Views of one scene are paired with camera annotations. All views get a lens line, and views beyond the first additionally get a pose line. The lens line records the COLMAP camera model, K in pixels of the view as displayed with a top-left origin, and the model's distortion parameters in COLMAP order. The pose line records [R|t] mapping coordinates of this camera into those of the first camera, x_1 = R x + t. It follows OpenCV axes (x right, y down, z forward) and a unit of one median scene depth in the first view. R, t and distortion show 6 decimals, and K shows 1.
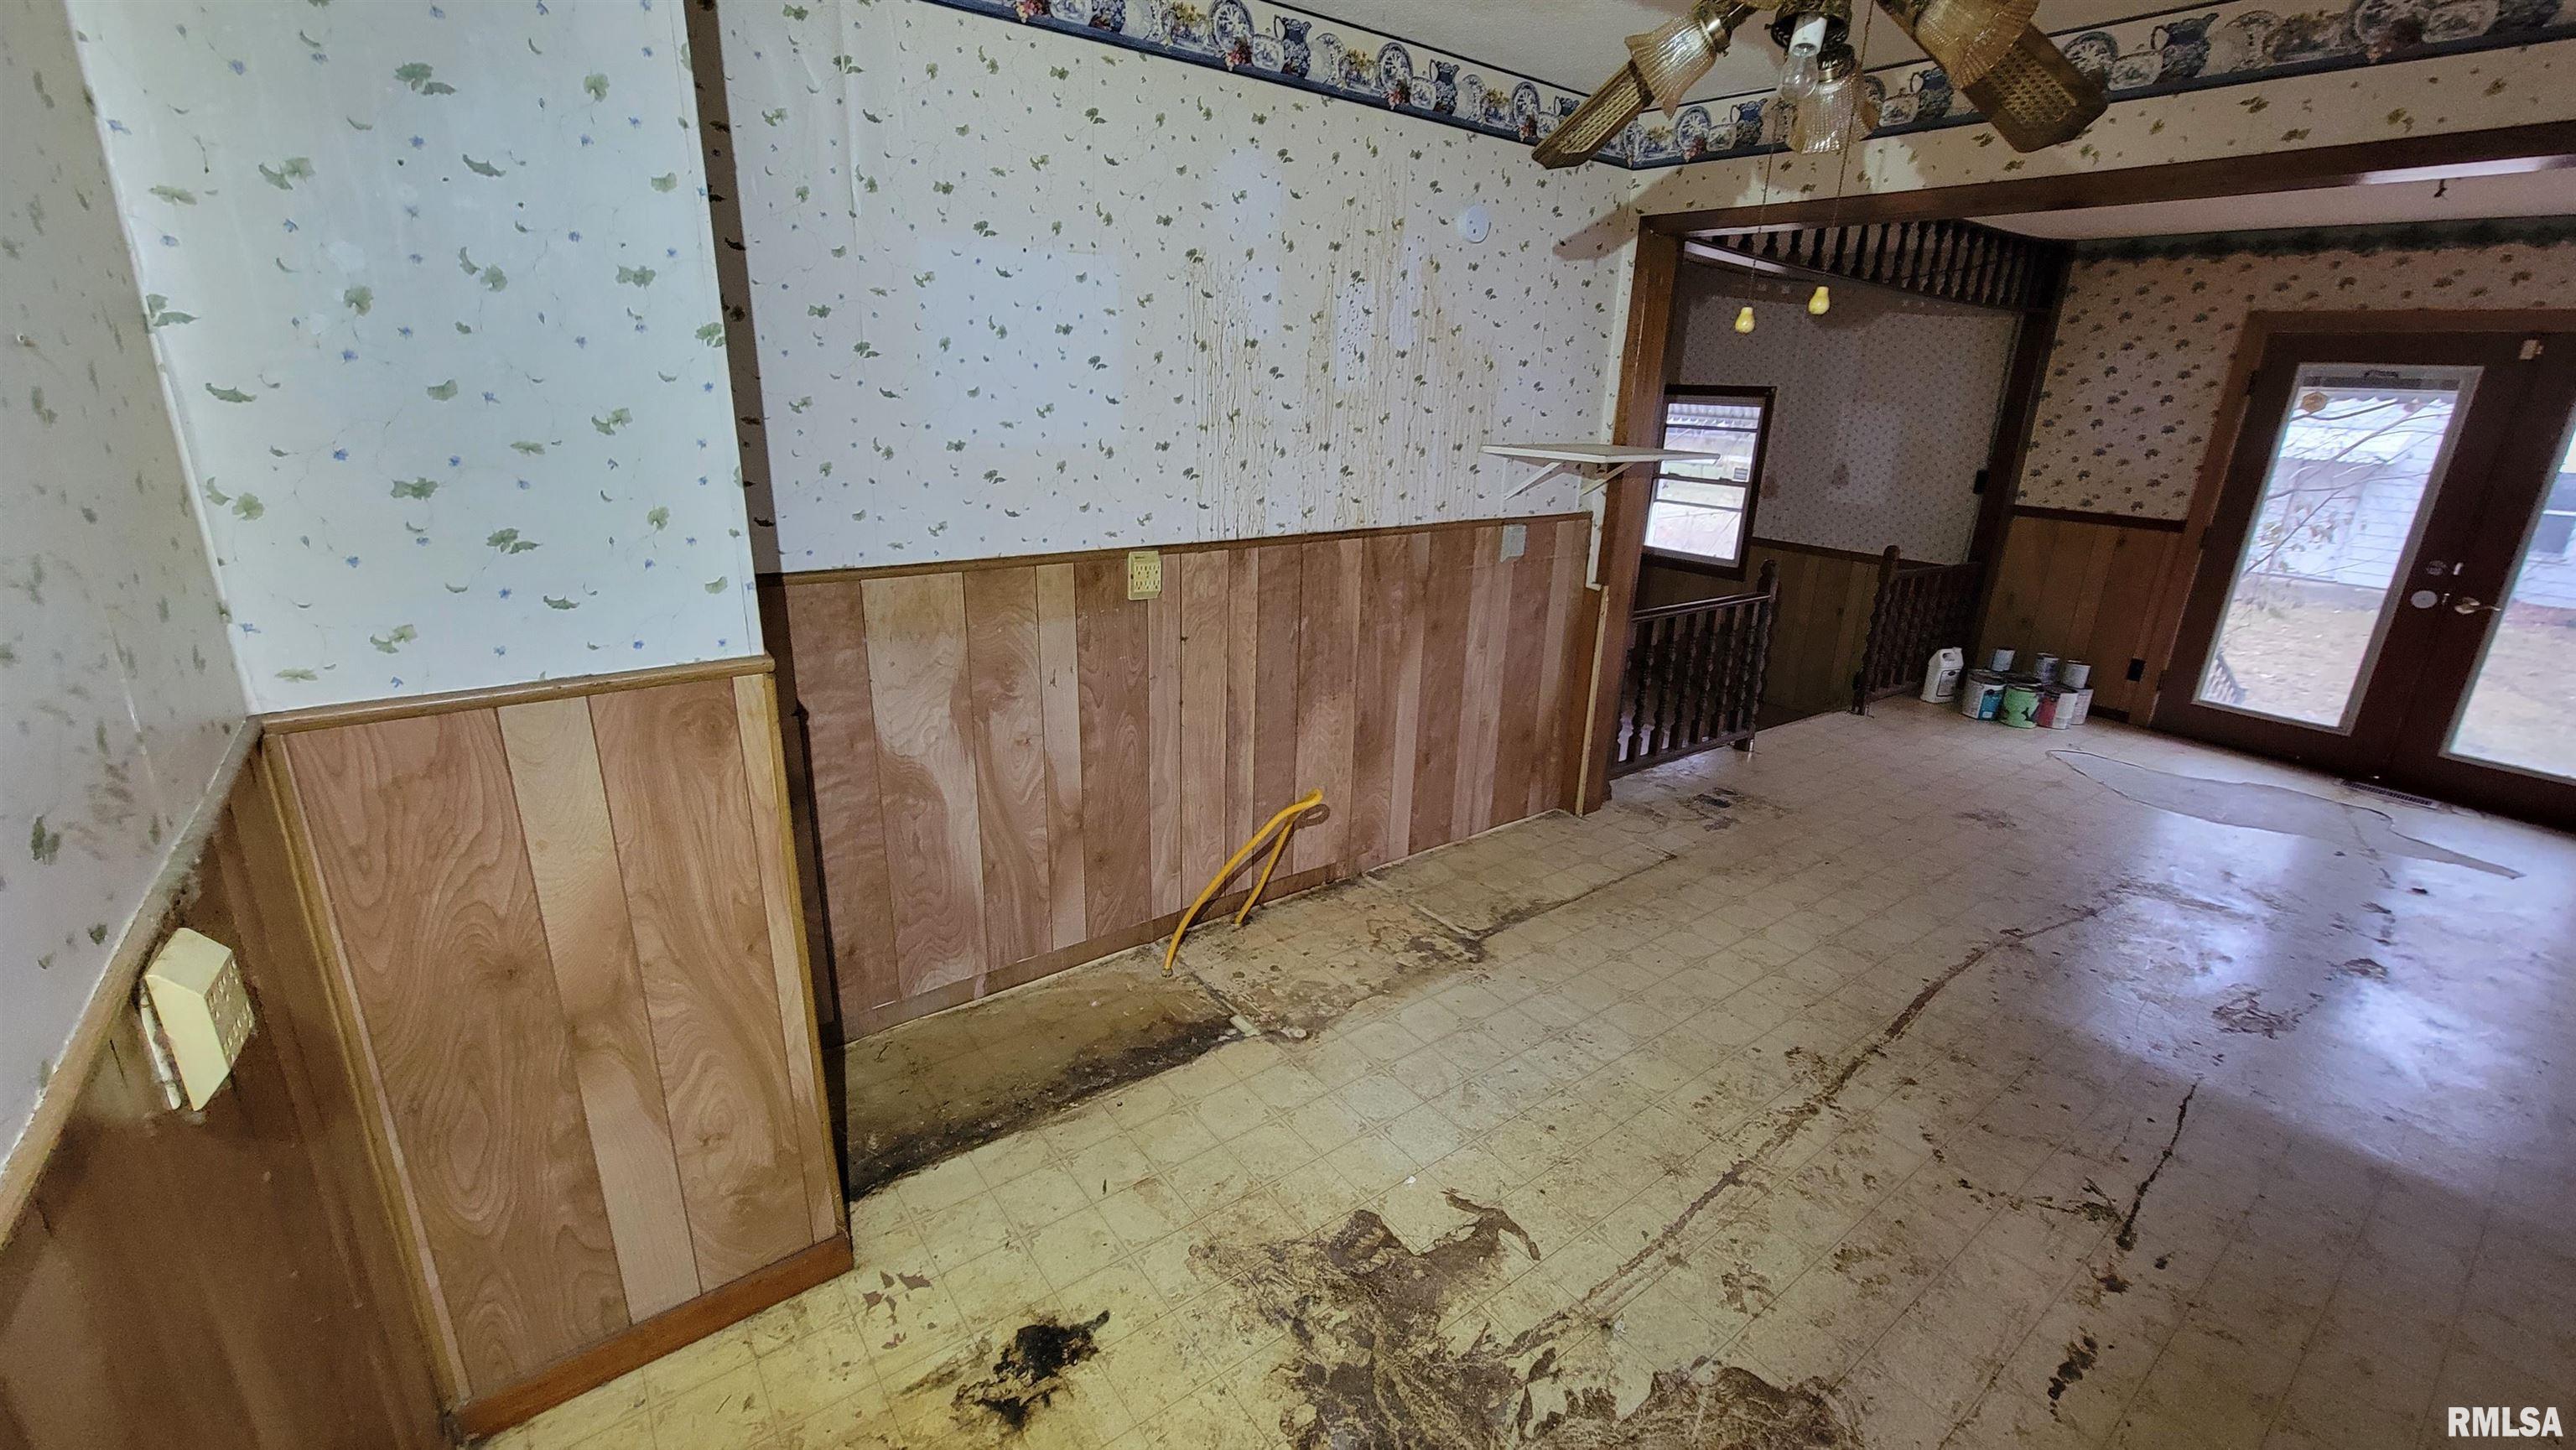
lens RADIAL K [[1040.1, 0, 1294.8], [0, 1040.1, 714.0], [0, 0, 1]] dist [-0.007517, -0.000141]
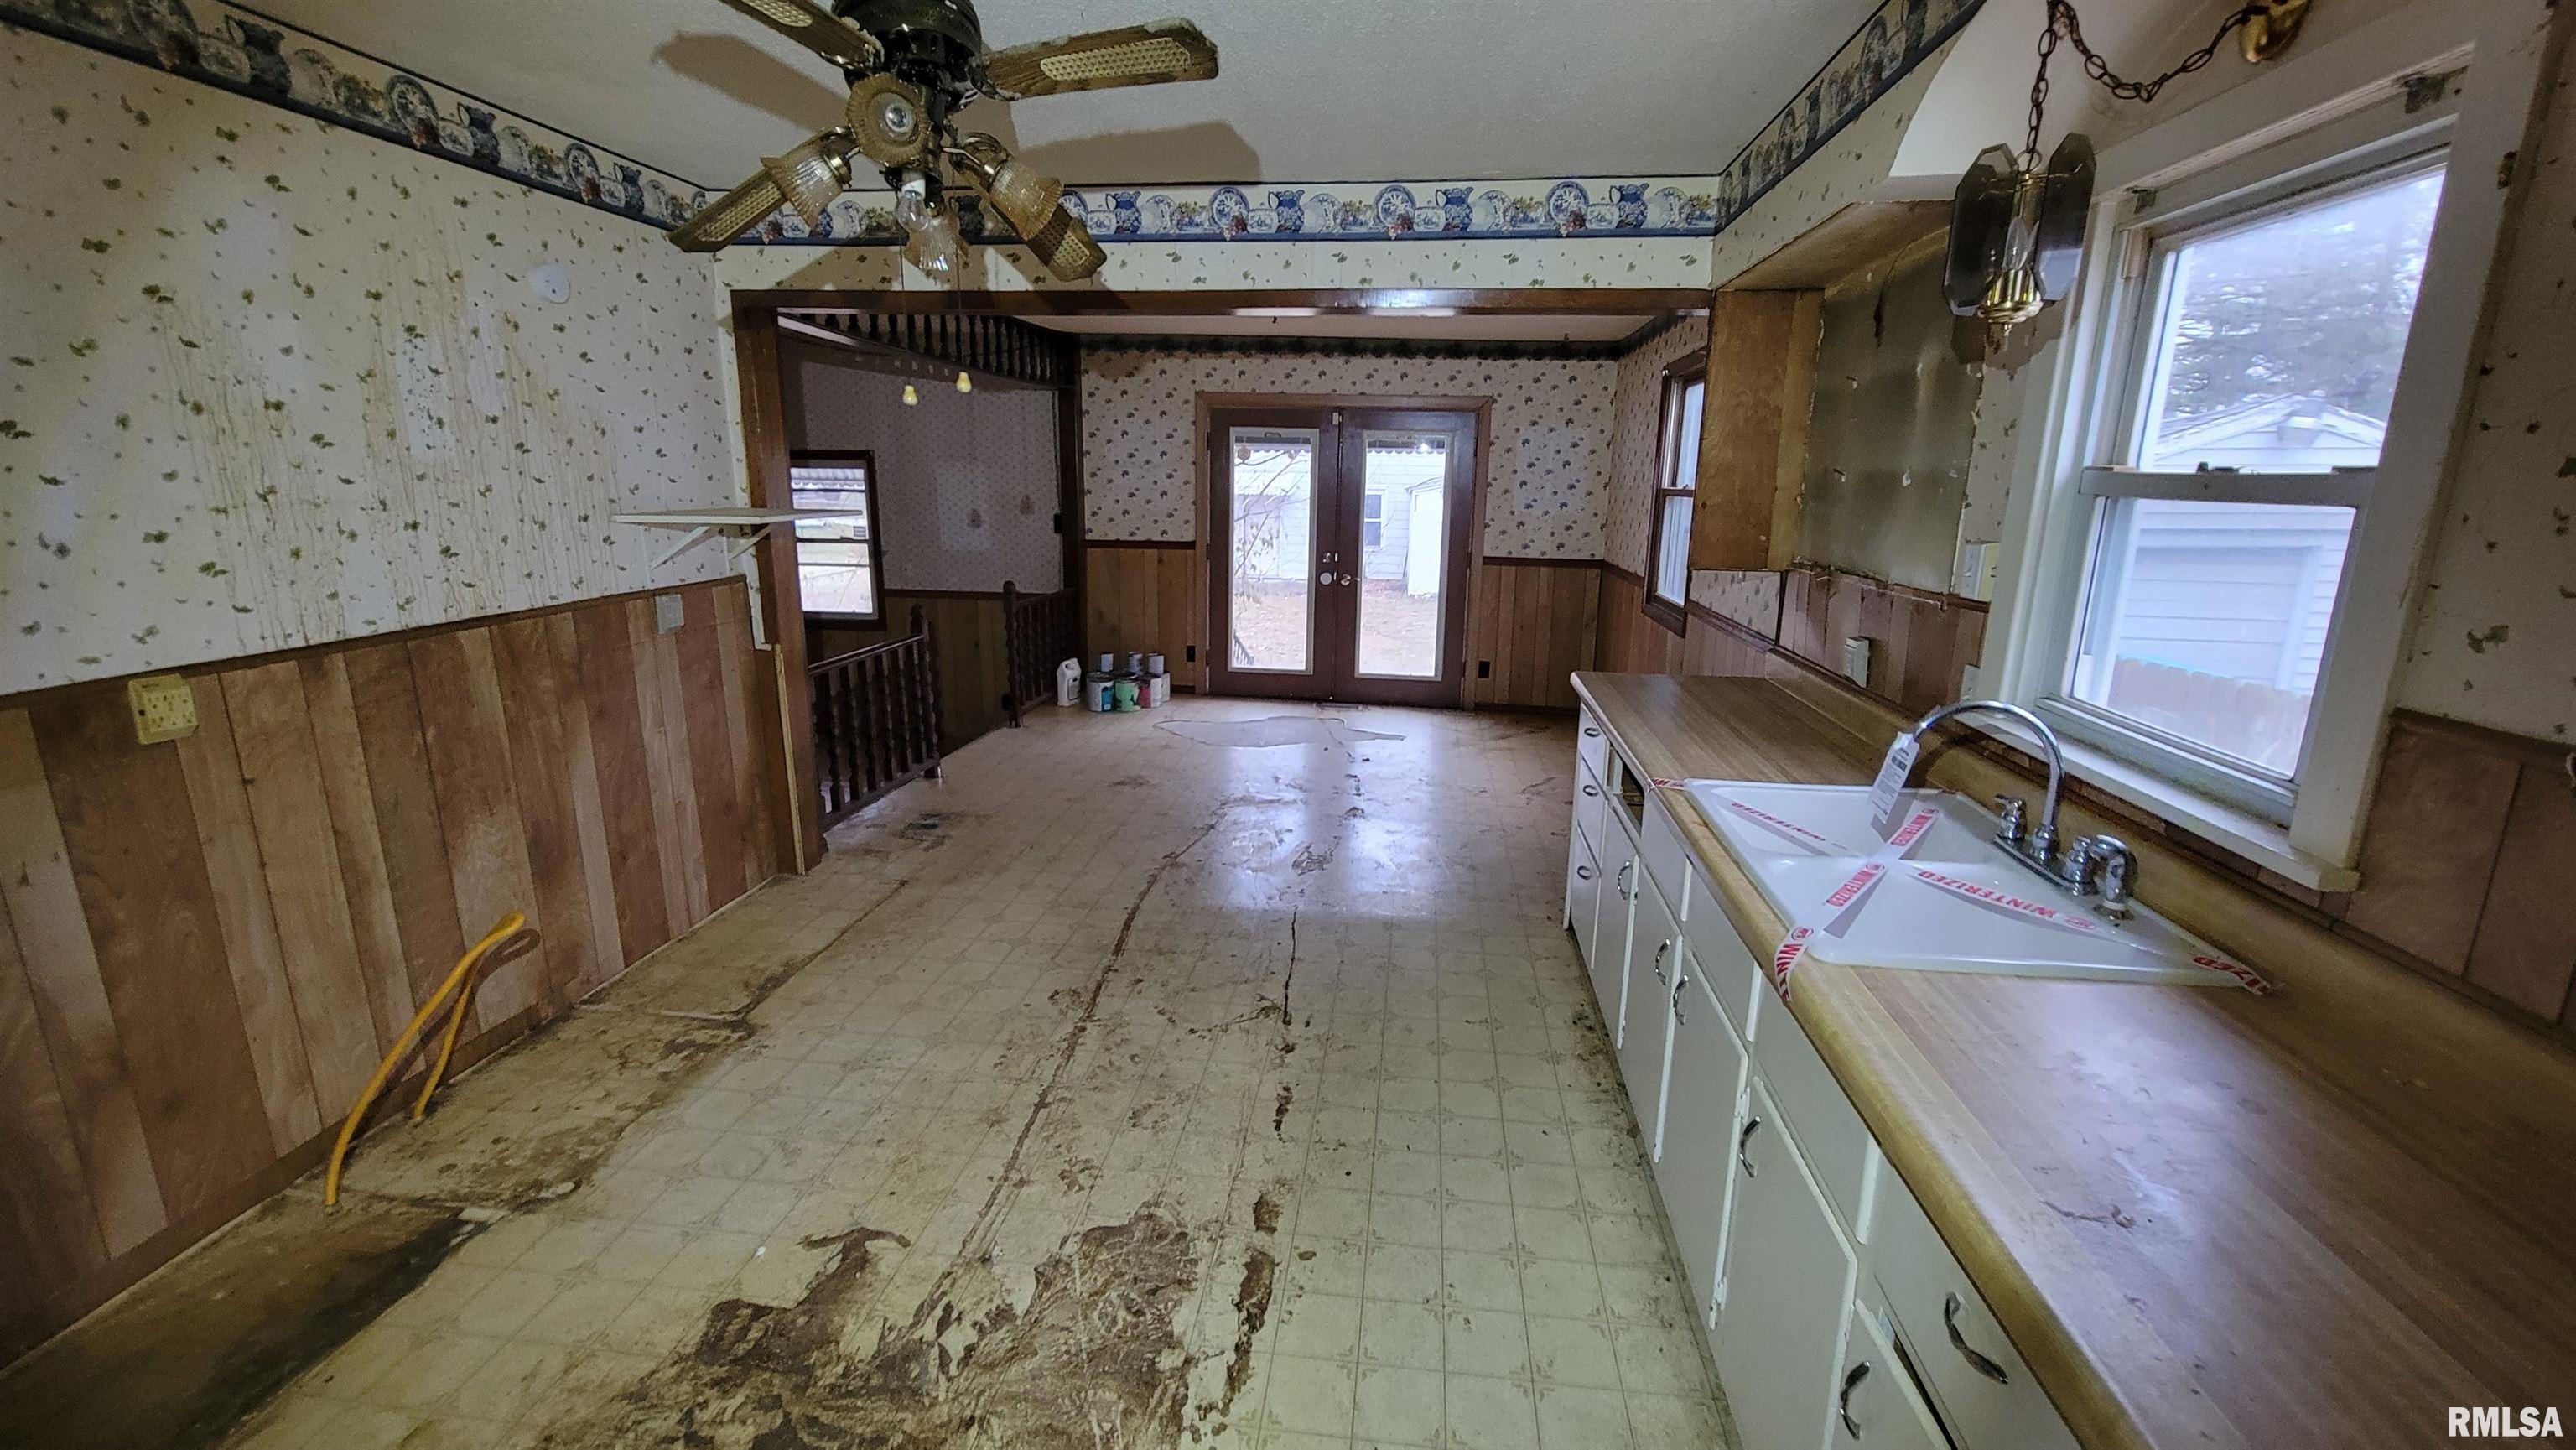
lens RADIAL K [[1043.1, 0, 1287.4], [0, 1043.1, 715.9], [0, 0, 1]] dist [-0.004720, 0.000048]
pose [[0.694952, -0.189768, 0.693563, -0.092326], [0.228628, 0.972807, 0.037087, 0.026224], [-0.681741, 0.132794, 0.719441, -0.079618]]
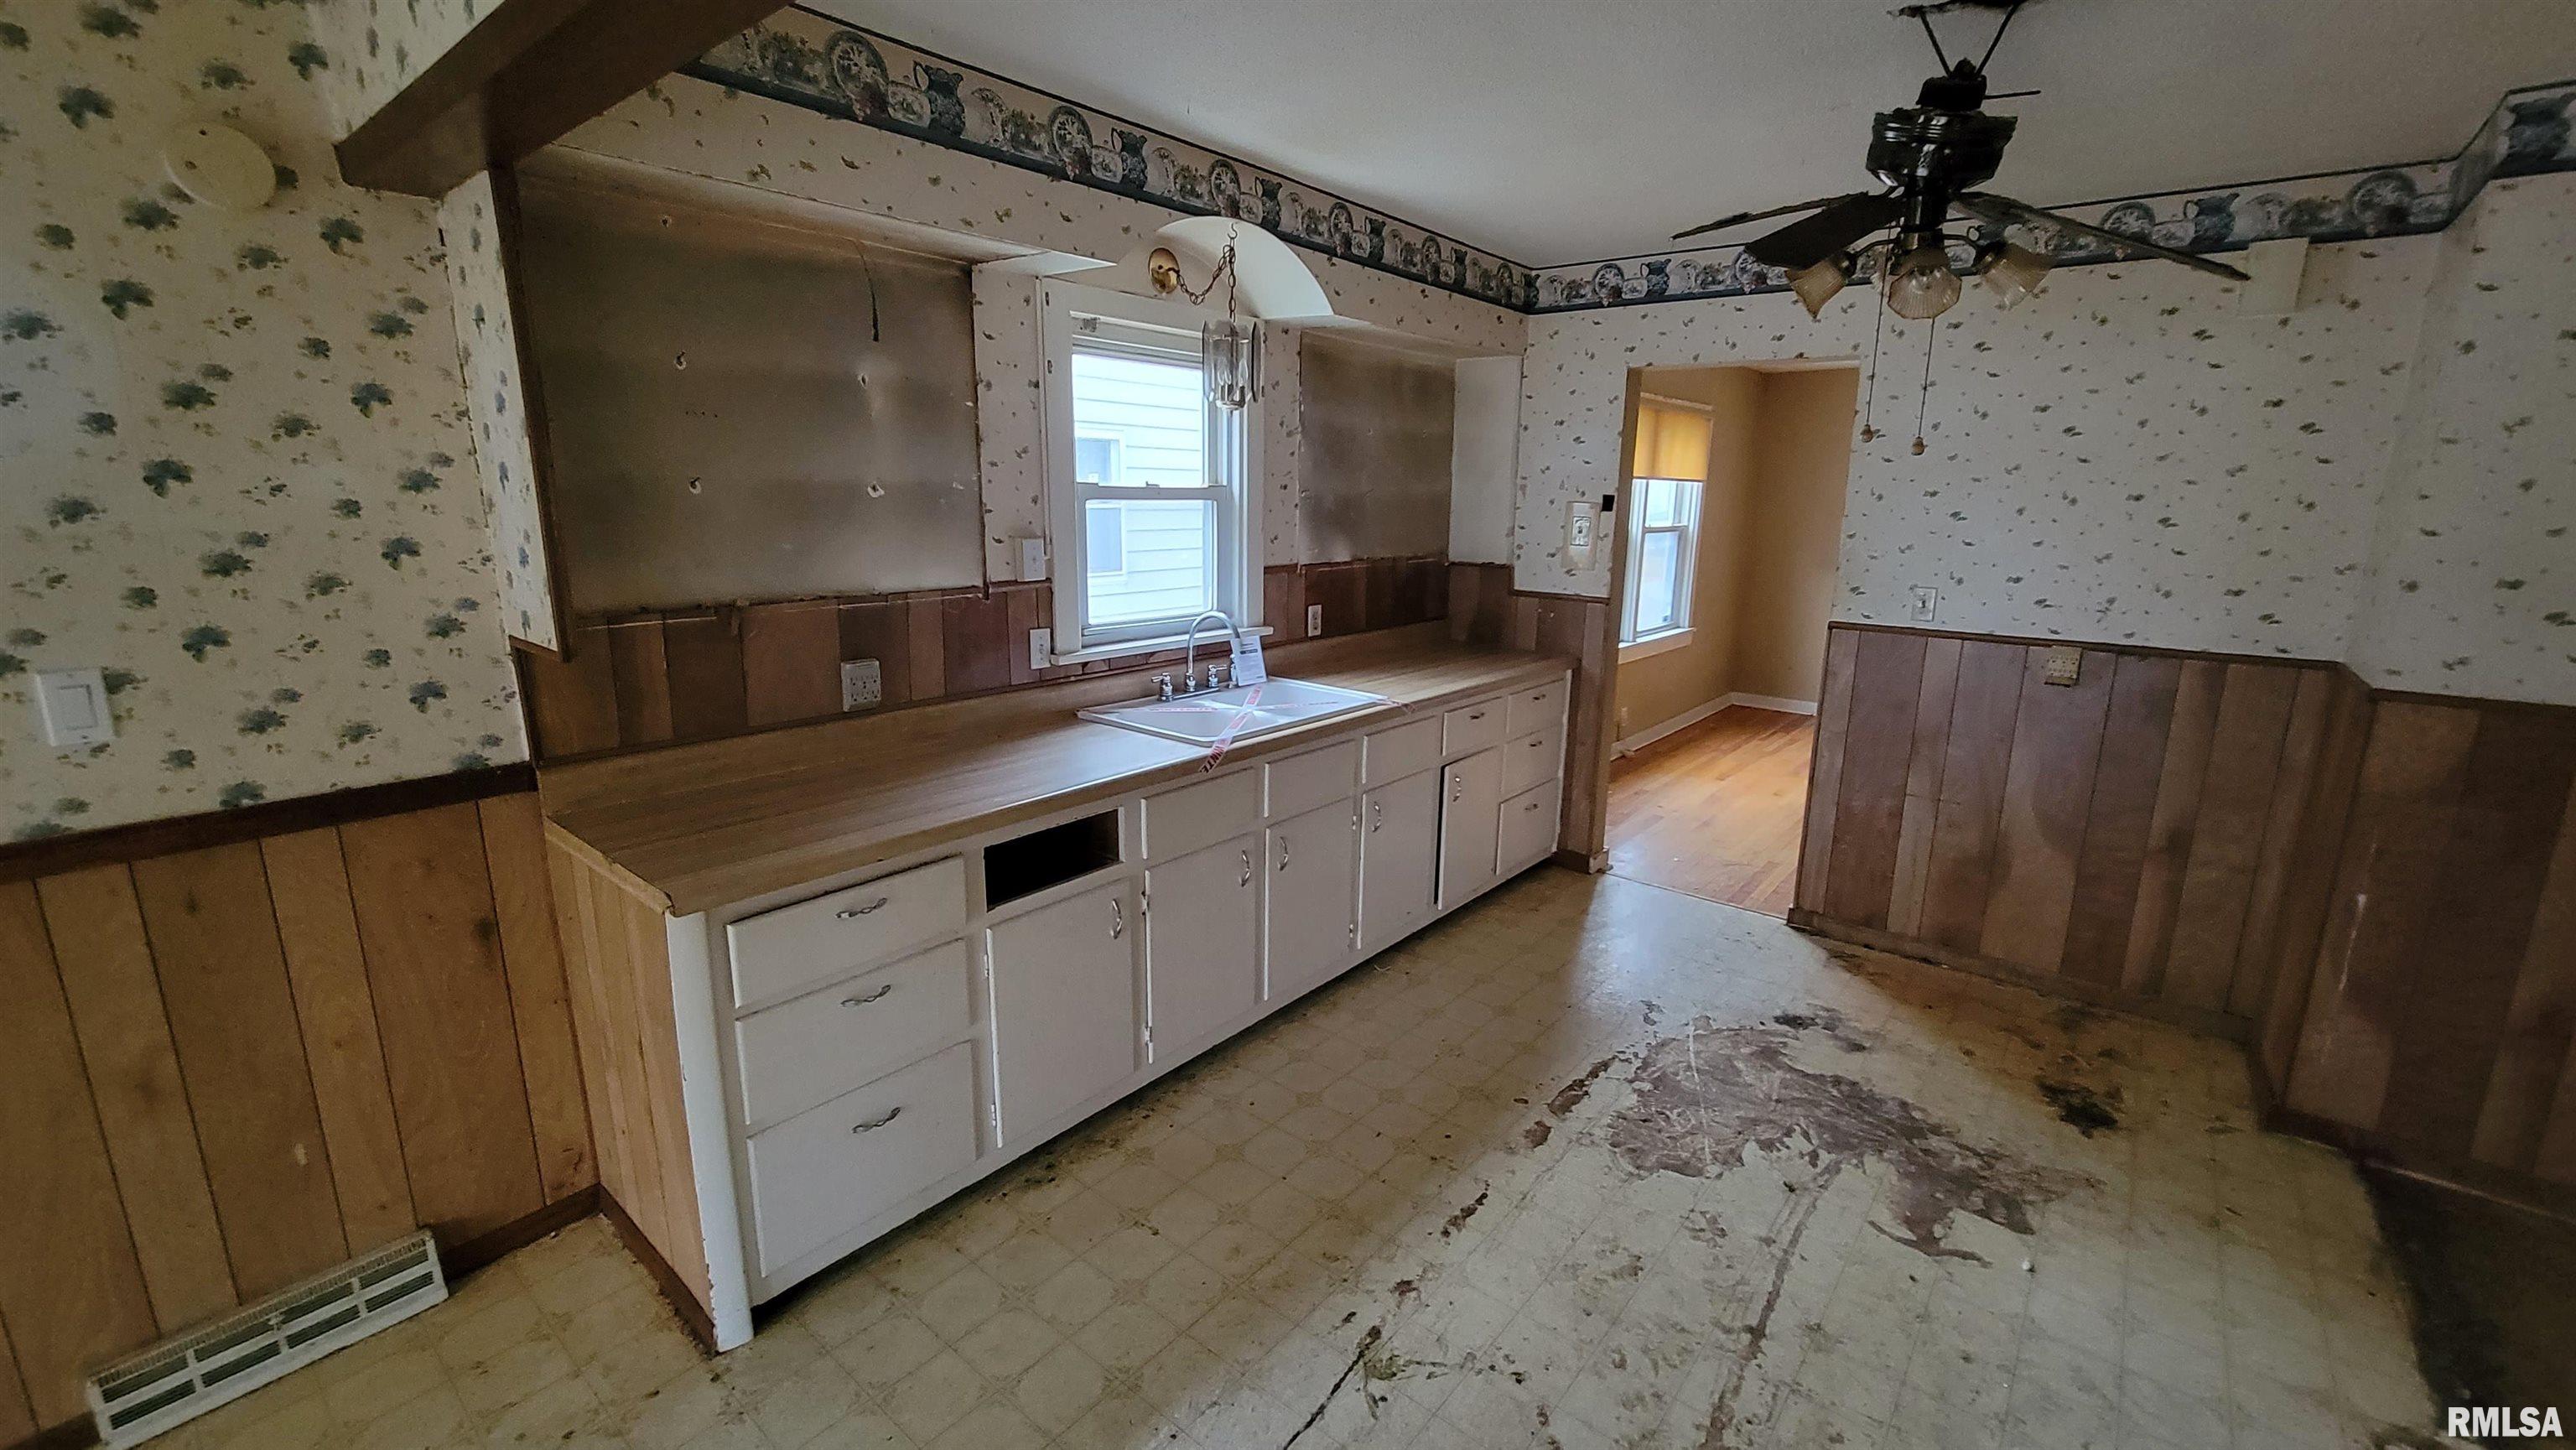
lens RADIAL K [[1052.7, 0, 1298.9], [0, 1052.7, 708.3], [0, 0, 1]] dist [-0.006440, -0.000241]
pose [[-0.968522, 0.001733, -0.248921, 0.765195], [-0.120632, 0.871443, 0.475432, -0.308403], [0.217744, 0.490494, -0.843803, 1.047327]]
